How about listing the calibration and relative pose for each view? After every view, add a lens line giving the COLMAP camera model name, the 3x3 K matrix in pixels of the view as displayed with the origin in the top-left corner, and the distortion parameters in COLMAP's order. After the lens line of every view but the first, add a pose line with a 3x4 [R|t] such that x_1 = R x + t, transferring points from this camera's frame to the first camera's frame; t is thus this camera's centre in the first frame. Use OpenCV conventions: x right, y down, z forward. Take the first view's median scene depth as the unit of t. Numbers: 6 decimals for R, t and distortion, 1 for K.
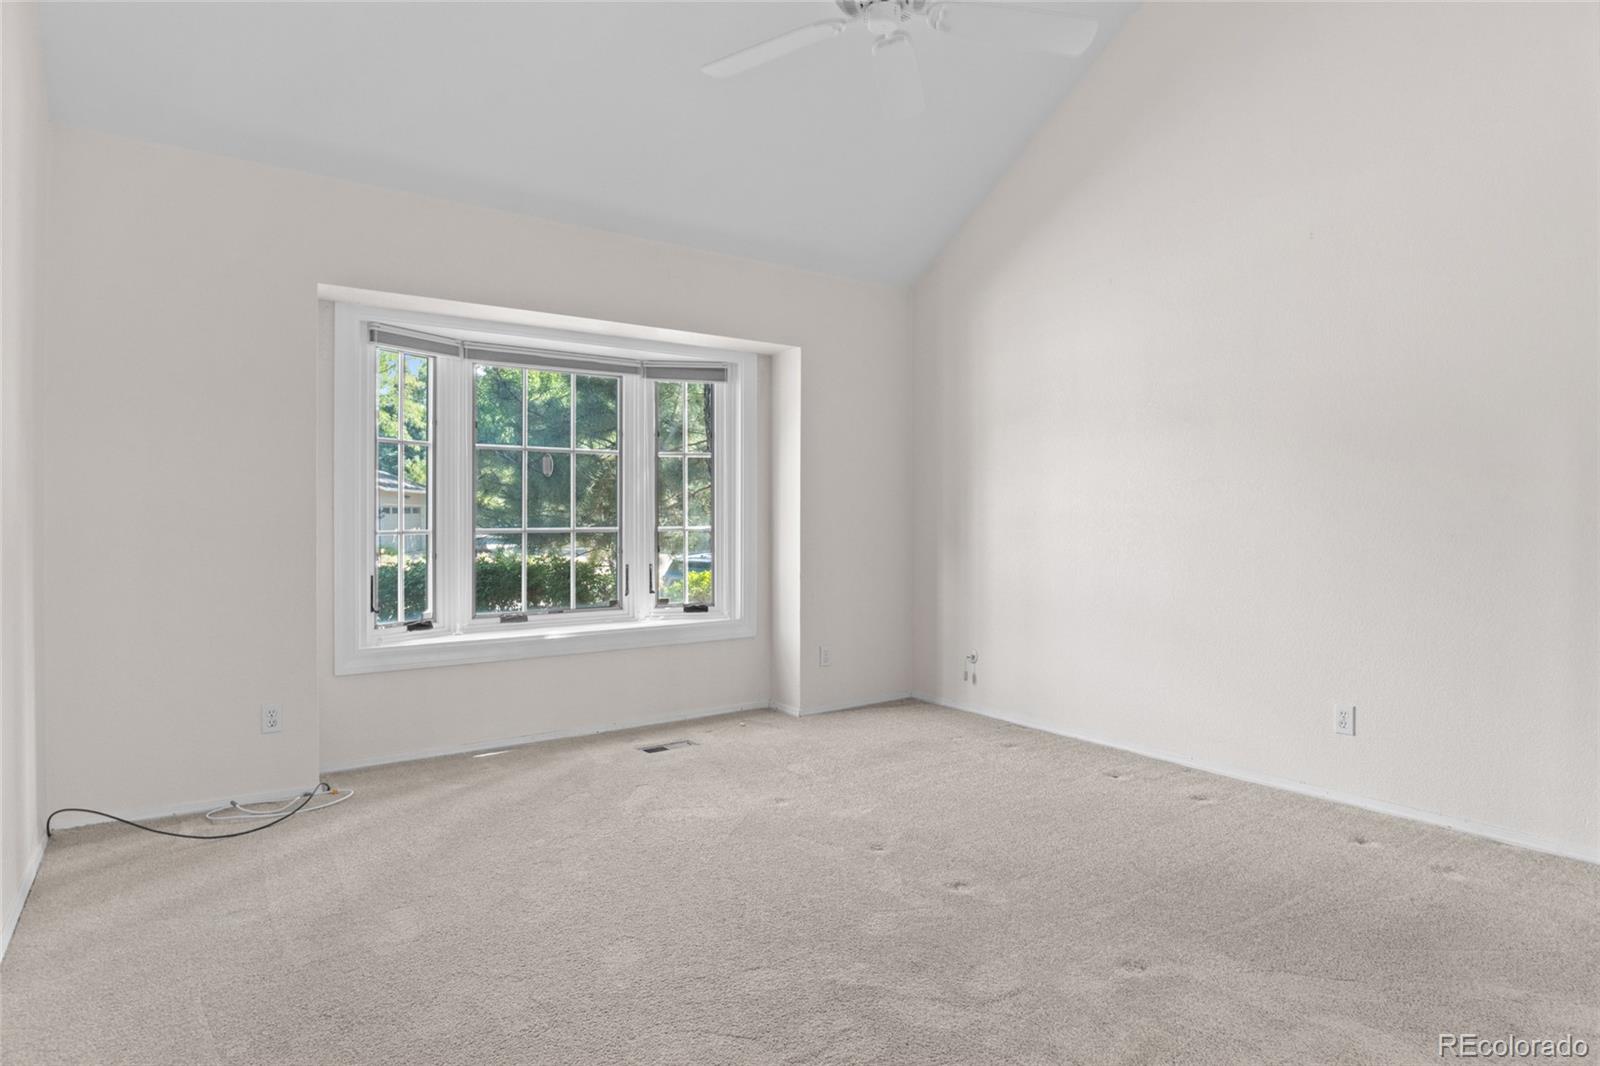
lens RADIAL K [[868.2, 0, 794.5], [0, 868.2, 523.8], [0, 0, 1]] dist [-0.026435, 0.003020]
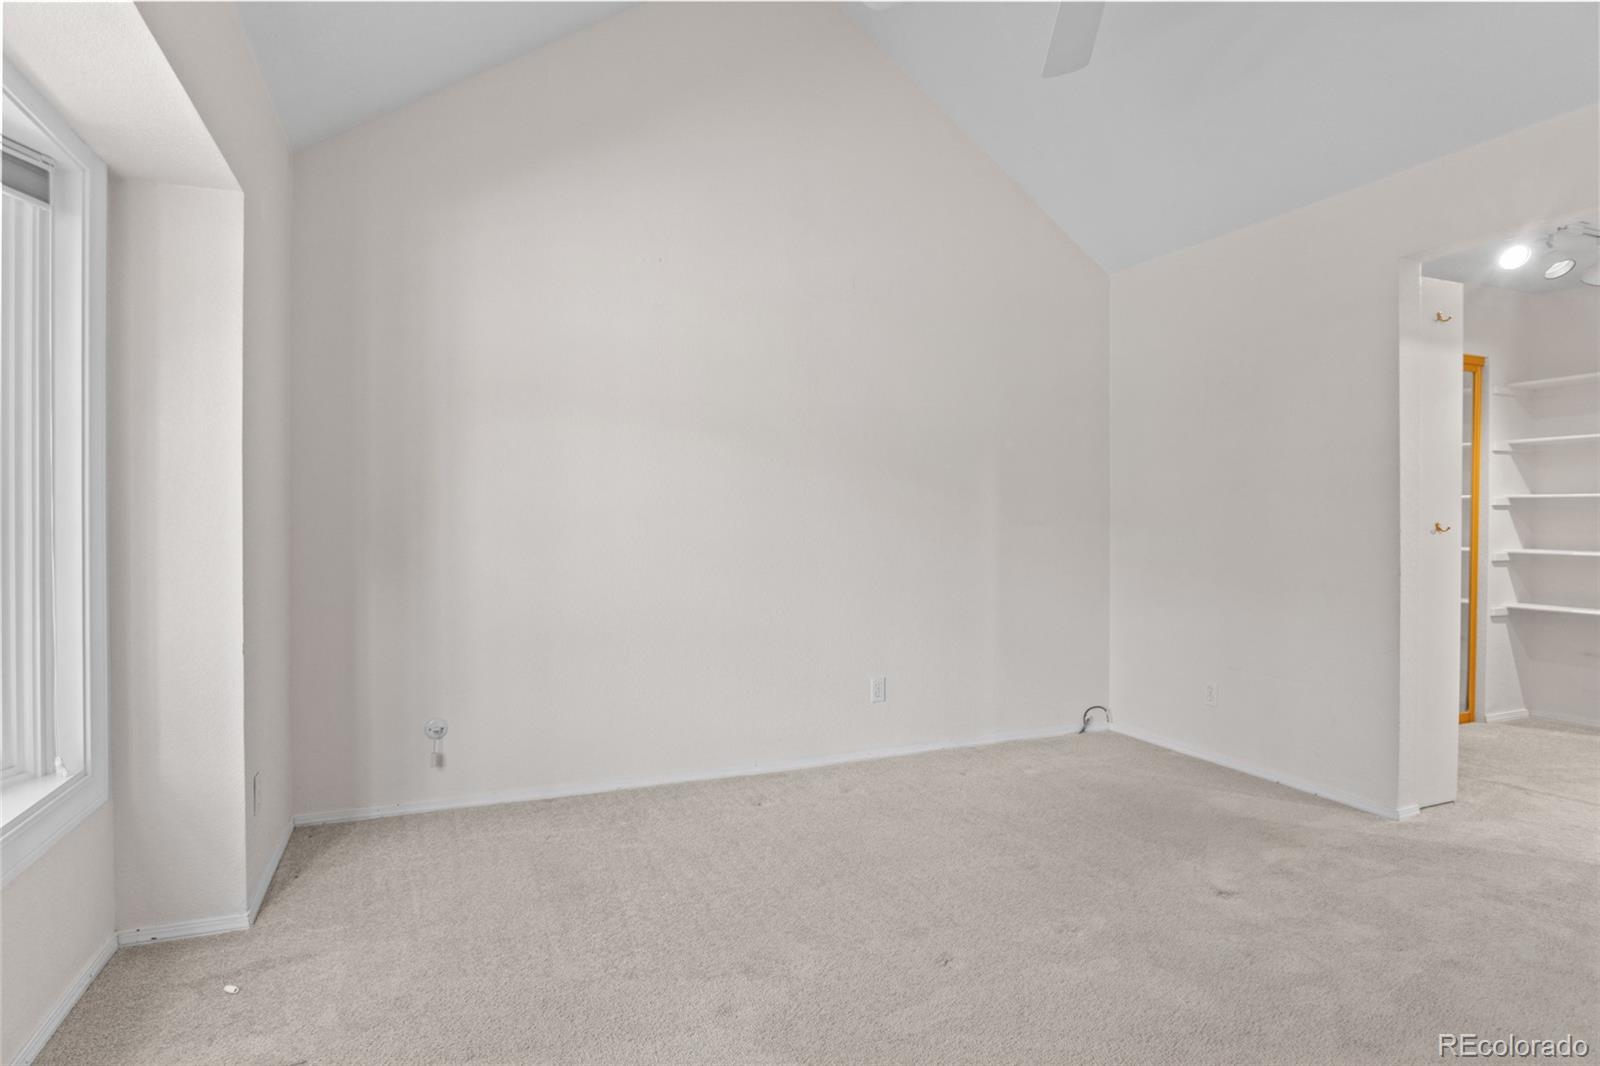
lens RADIAL K [[868.2, 0, 794.5], [0, 868.2, 523.8], [0, 0, 1]] dist [-0.026435, 0.003020]
pose [[0.217127, -0.004889, 0.976131, -0.531038], [0.012163, 0.999923, 0.002302, -0.011249], [-0.976068, 0.011373, 0.217169, 0.759443]]
